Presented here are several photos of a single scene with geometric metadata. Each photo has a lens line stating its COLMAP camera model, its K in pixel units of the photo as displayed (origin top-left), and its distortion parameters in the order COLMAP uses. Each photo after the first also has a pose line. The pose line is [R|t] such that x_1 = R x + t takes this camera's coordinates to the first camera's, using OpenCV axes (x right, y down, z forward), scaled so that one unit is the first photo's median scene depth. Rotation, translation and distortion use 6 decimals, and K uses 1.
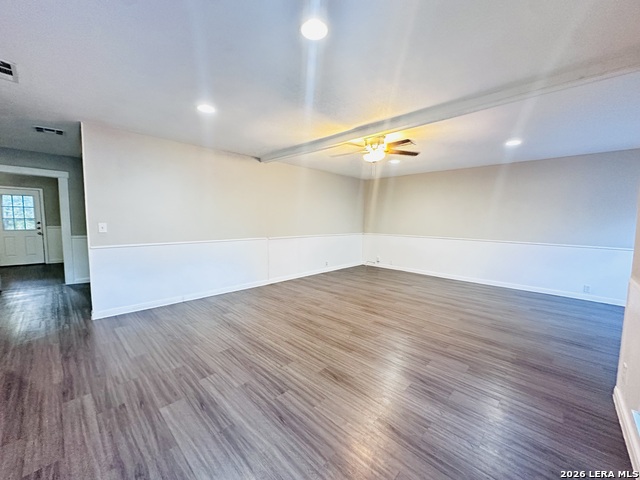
lens RADIAL K [[256.4, 0, 318.1], [0, 256.4, 238.1], [0, 0, 1]] dist [0.000045, -0.000420]
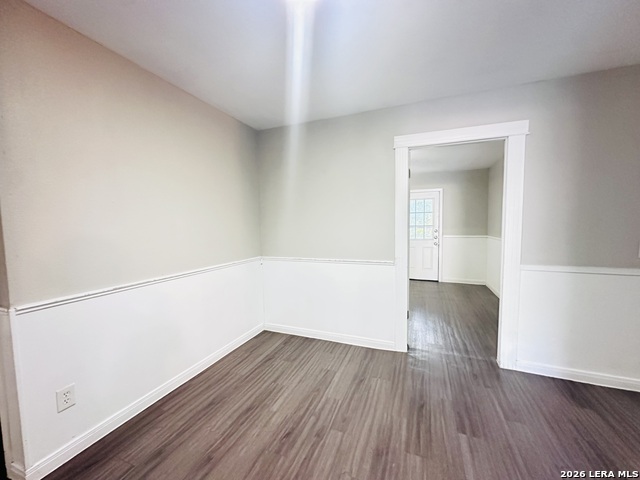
lens RADIAL K [[256.4, 0, 318.7], [0, 256.4, 240.2], [0, 0, 1]] dist [0.000045, -0.000420]
pose [[0.372540, 0.037123, -0.927273, -0.467749], [-0.041793, 0.998857, 0.023198, -0.033237], [0.927074, 0.030111, 0.373666, 0.345553]]
